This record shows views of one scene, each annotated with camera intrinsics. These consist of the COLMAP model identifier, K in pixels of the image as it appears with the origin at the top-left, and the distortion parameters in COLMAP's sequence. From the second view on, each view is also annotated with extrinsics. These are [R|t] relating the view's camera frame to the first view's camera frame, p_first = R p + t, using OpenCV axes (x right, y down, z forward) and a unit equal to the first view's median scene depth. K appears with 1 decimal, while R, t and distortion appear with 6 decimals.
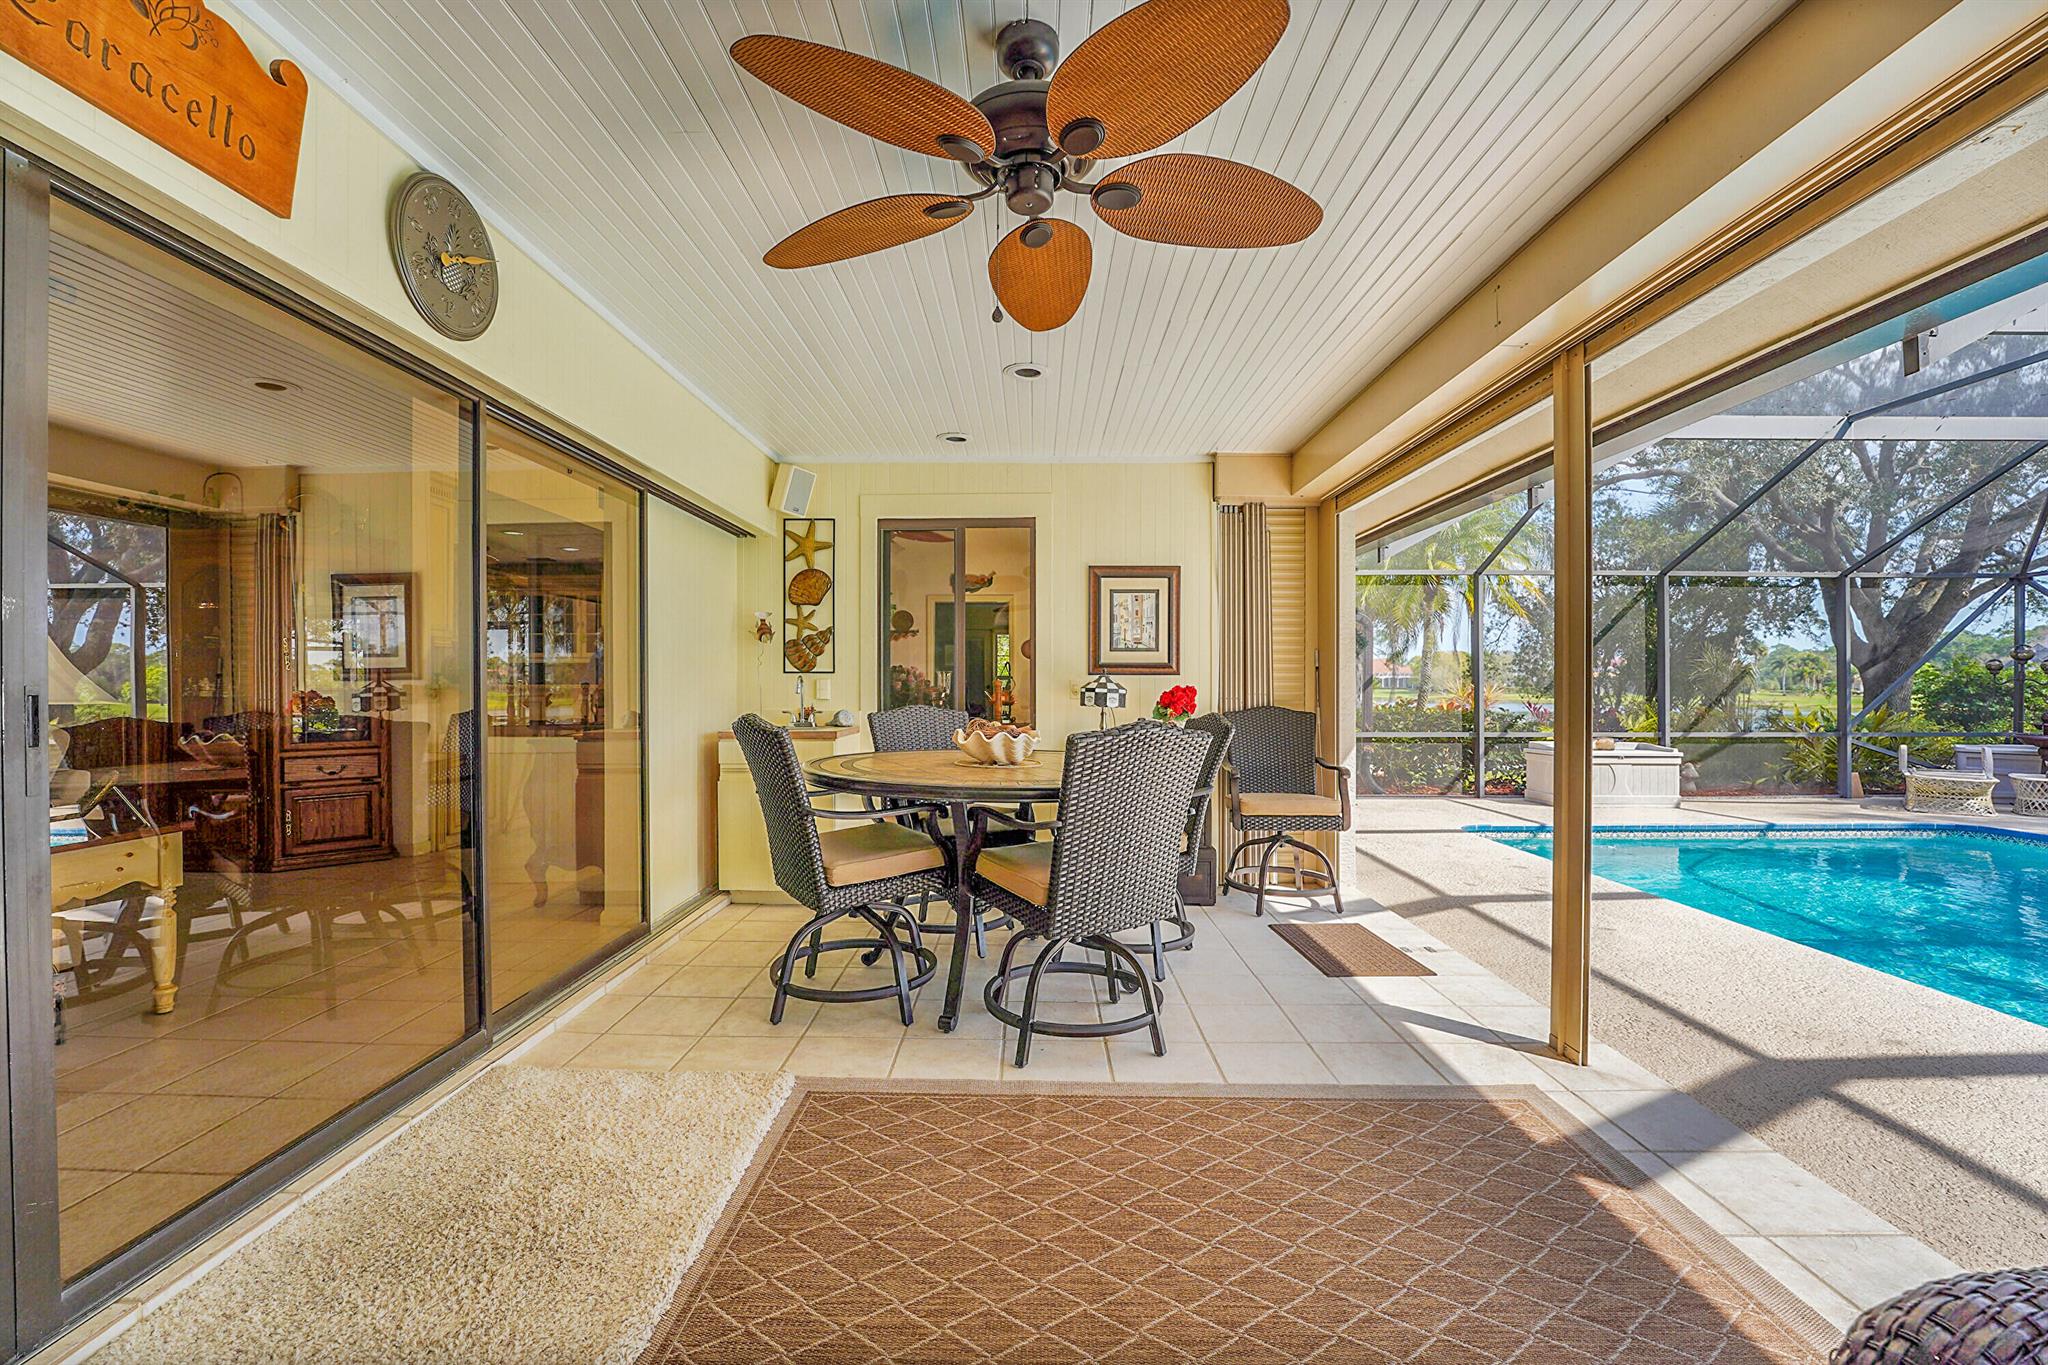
lens RADIAL K [[844.5, 0, 1026.7], [0, 844.5, 690.3], [0, 0, 1]] dist [-0.001119, -0.000088]
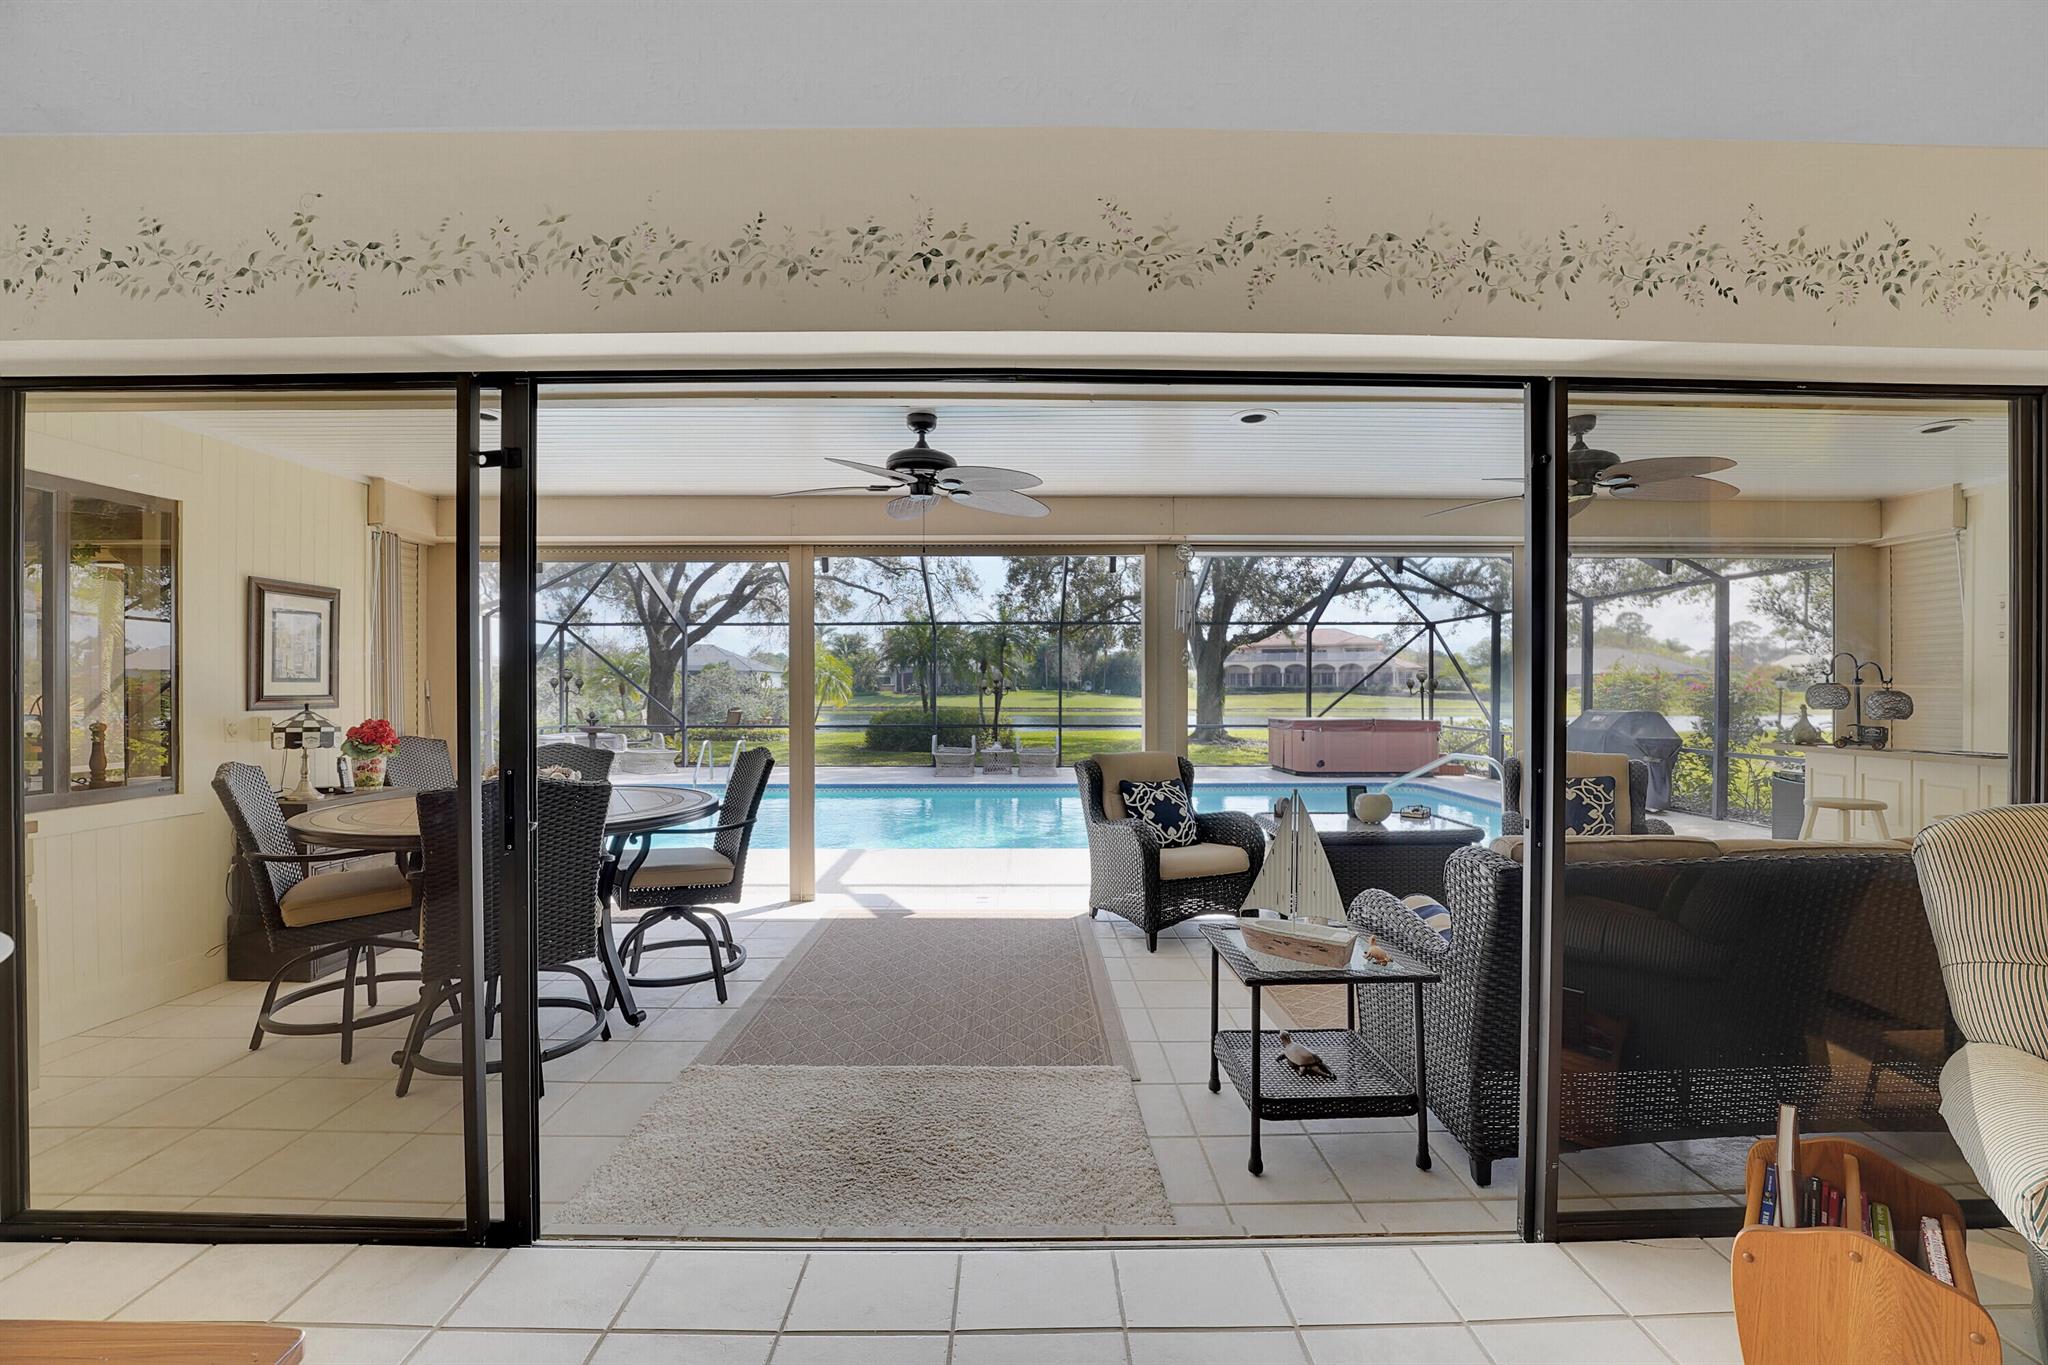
lens RADIAL K [[833.7, 0, 1025.8], [0, 833.7, 684.7], [0, 0, 1]] dist [-0.025443, 0.001507]
pose [[-0.013037, 0.006812, 0.999892, -0.712239], [0.011979, 0.999906, -0.006656, -0.029081], [-0.999843, 0.011891, -0.013117, 0.271991]]
